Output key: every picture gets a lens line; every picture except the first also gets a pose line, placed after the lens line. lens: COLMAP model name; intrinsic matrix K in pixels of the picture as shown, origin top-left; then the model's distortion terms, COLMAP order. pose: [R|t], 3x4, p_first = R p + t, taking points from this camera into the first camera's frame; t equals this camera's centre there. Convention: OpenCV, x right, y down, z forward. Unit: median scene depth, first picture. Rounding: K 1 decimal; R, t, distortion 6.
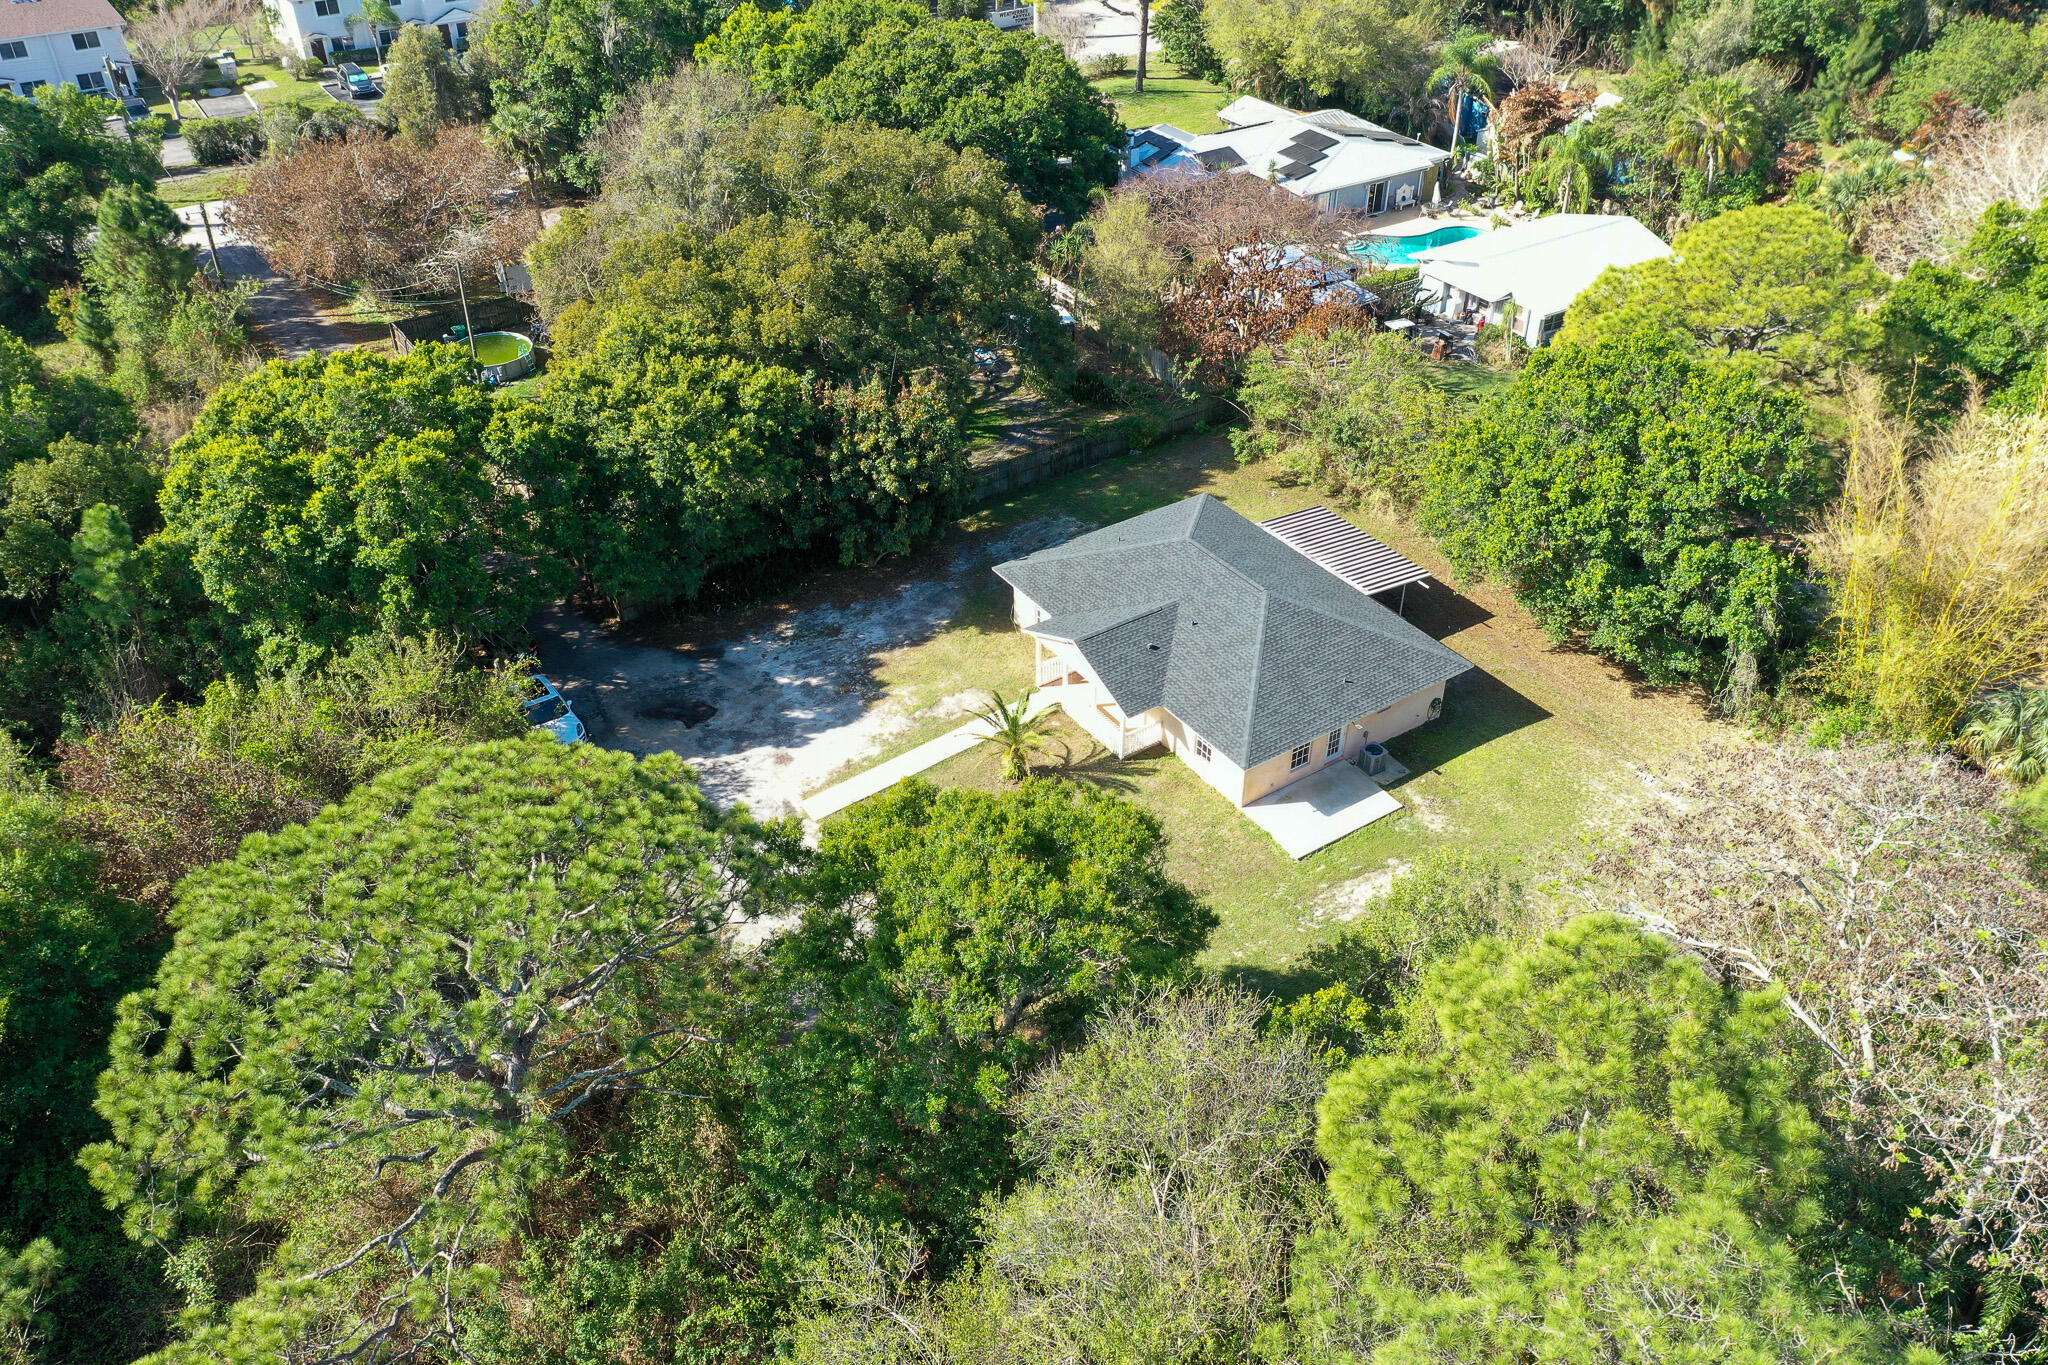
lens RADIAL K [[1604.0, 0, 1022.8], [0, 1604.0, 719.2], [0, 0, 1]] dist [0.007140, -0.002595]
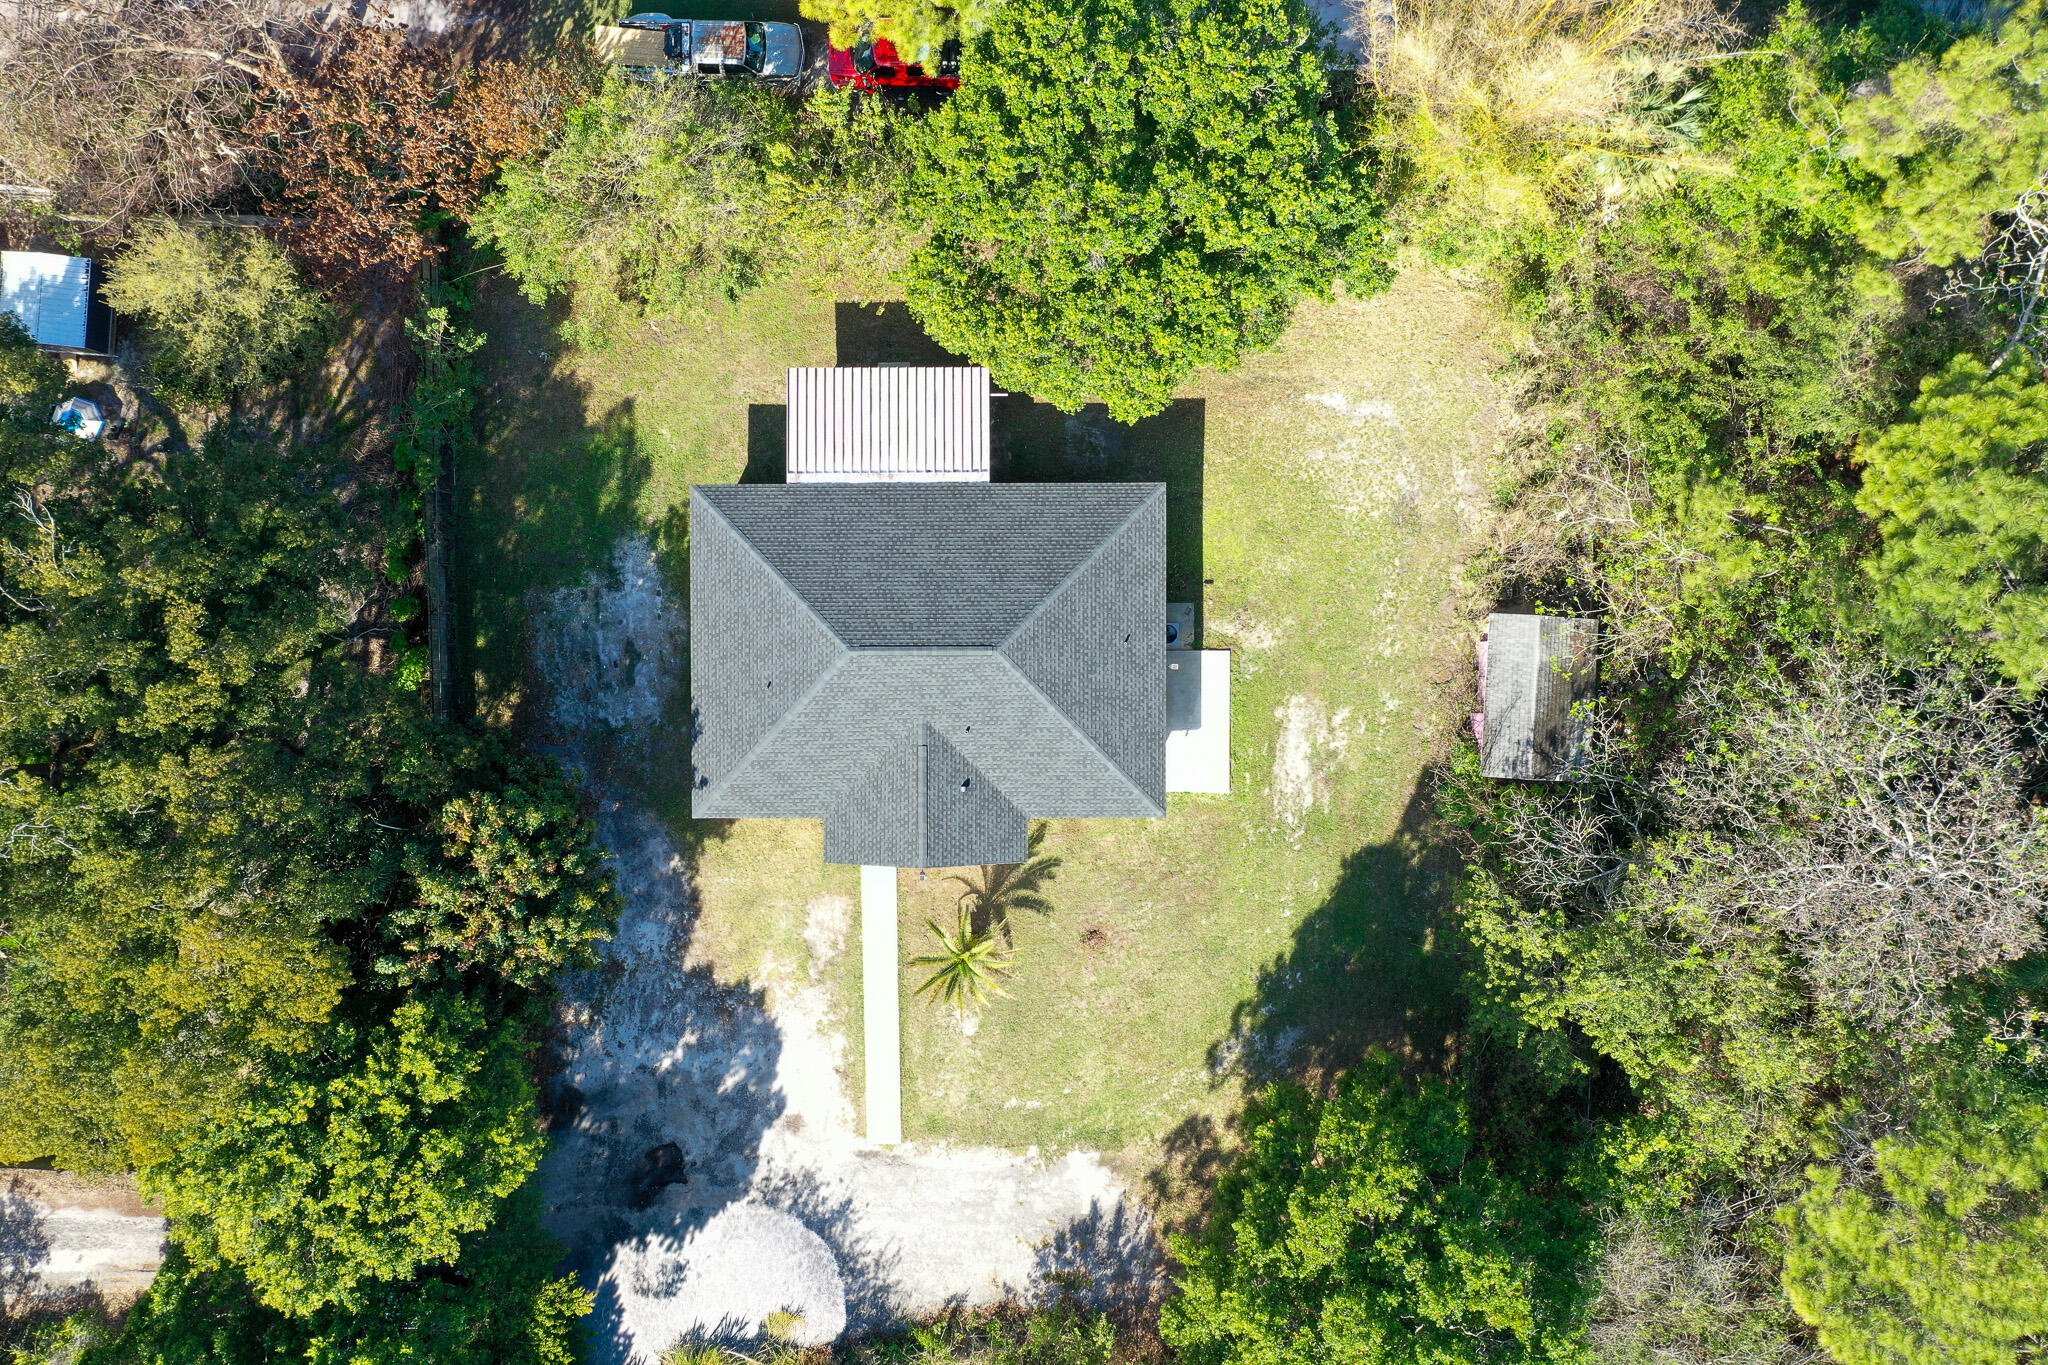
lens RADIAL K [[1609.3, 0, 1019.5], [0, 1609.3, 694.3], [0, 0, 1]] dist [0.005514, 0.001972]
pose [[0.555267, -0.831271, -0.025836, 0.139644], [0.511485, 0.316833, 0.798749, -0.648272], [-0.655791, -0.456733, 0.601110, 0.404743]]
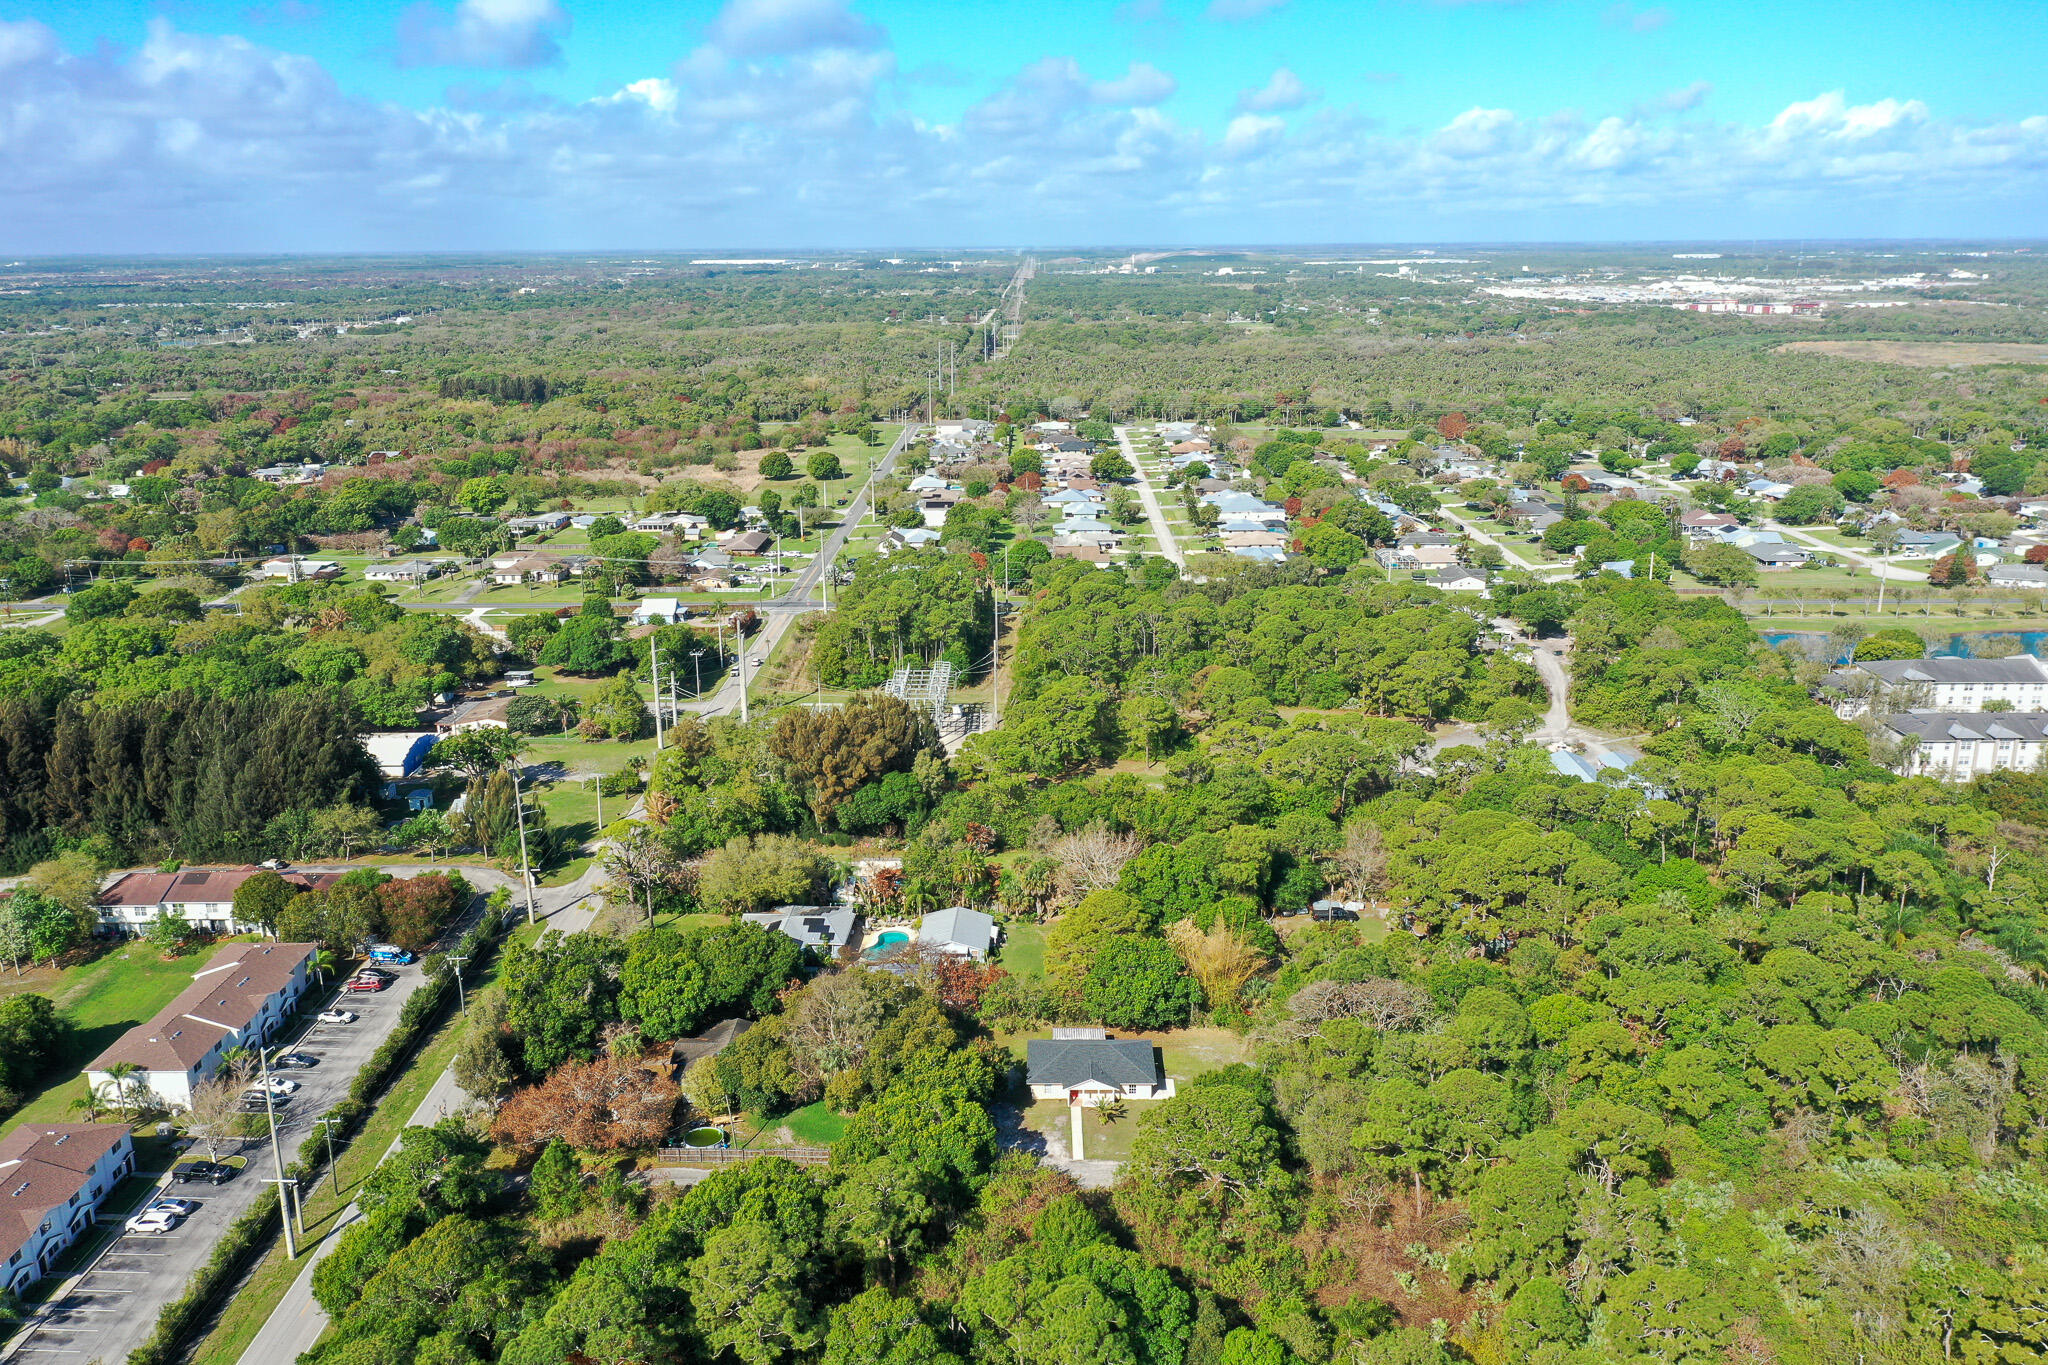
lens RADIAL K [[1604.0, 0, 1022.8], [0, 1604.0, 719.2], [0, 0, 1]] dist [0.007140, -0.002595]
pose [[0.569265, -0.234345, 0.788048, -2.082174], [0.500304, 0.859355, -0.105856, -0.342401], [-0.652406, 0.454523, 0.606444, -1.037462]]
